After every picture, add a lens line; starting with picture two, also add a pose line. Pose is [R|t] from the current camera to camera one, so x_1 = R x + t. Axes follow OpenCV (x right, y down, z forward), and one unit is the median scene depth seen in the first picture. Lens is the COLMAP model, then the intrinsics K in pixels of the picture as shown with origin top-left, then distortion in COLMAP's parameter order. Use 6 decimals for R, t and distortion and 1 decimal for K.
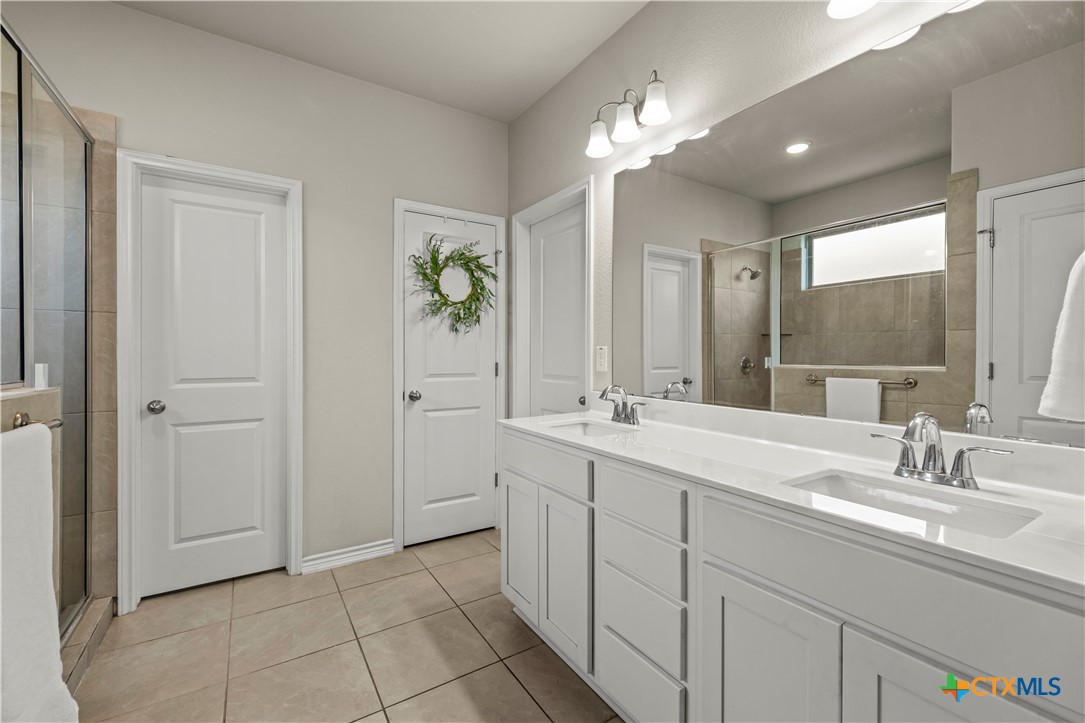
lens RADIAL K [[457.3, 0, 537.3], [0, 457.3, 360.5], [0, 0, 1]] dist [-0.002582, 0.001936]
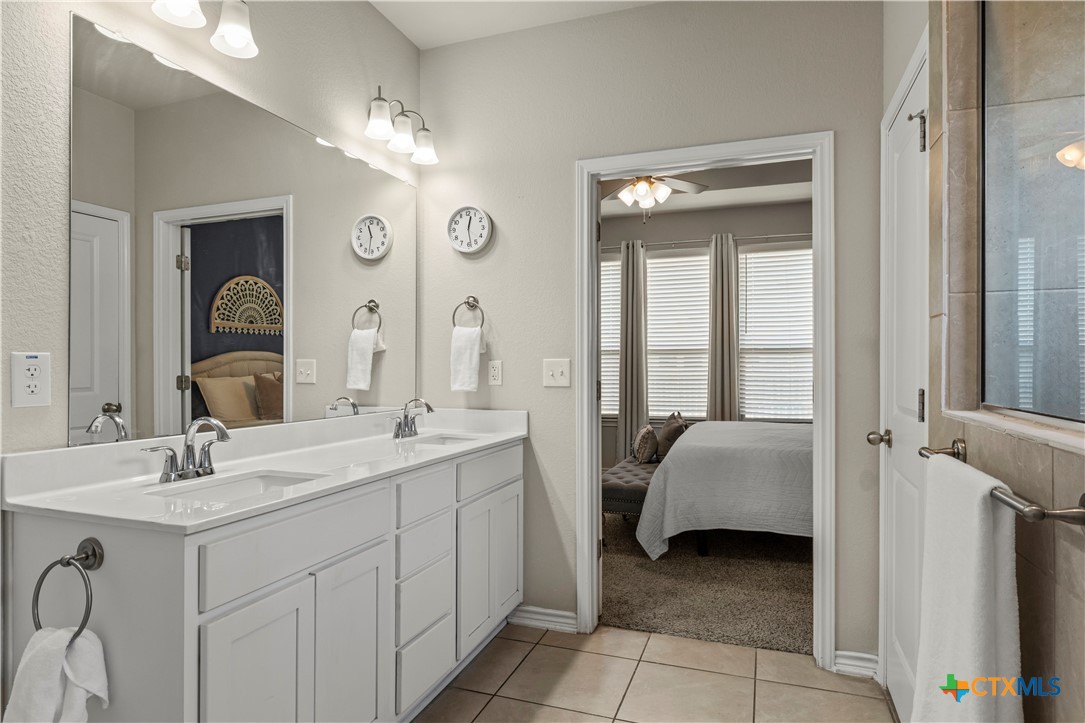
lens RADIAL K [[629.1, 0, 536.7], [0, 629.1, 360.3], [0, 0, 1]] dist [0.000695, -0.000416]
pose [[-0.616416, 0.008051, 0.787379, -1.016083], [0.010102, 0.999946, -0.002316, -0.025774], [-0.787356, 0.006526, -0.616464, 1.483653]]
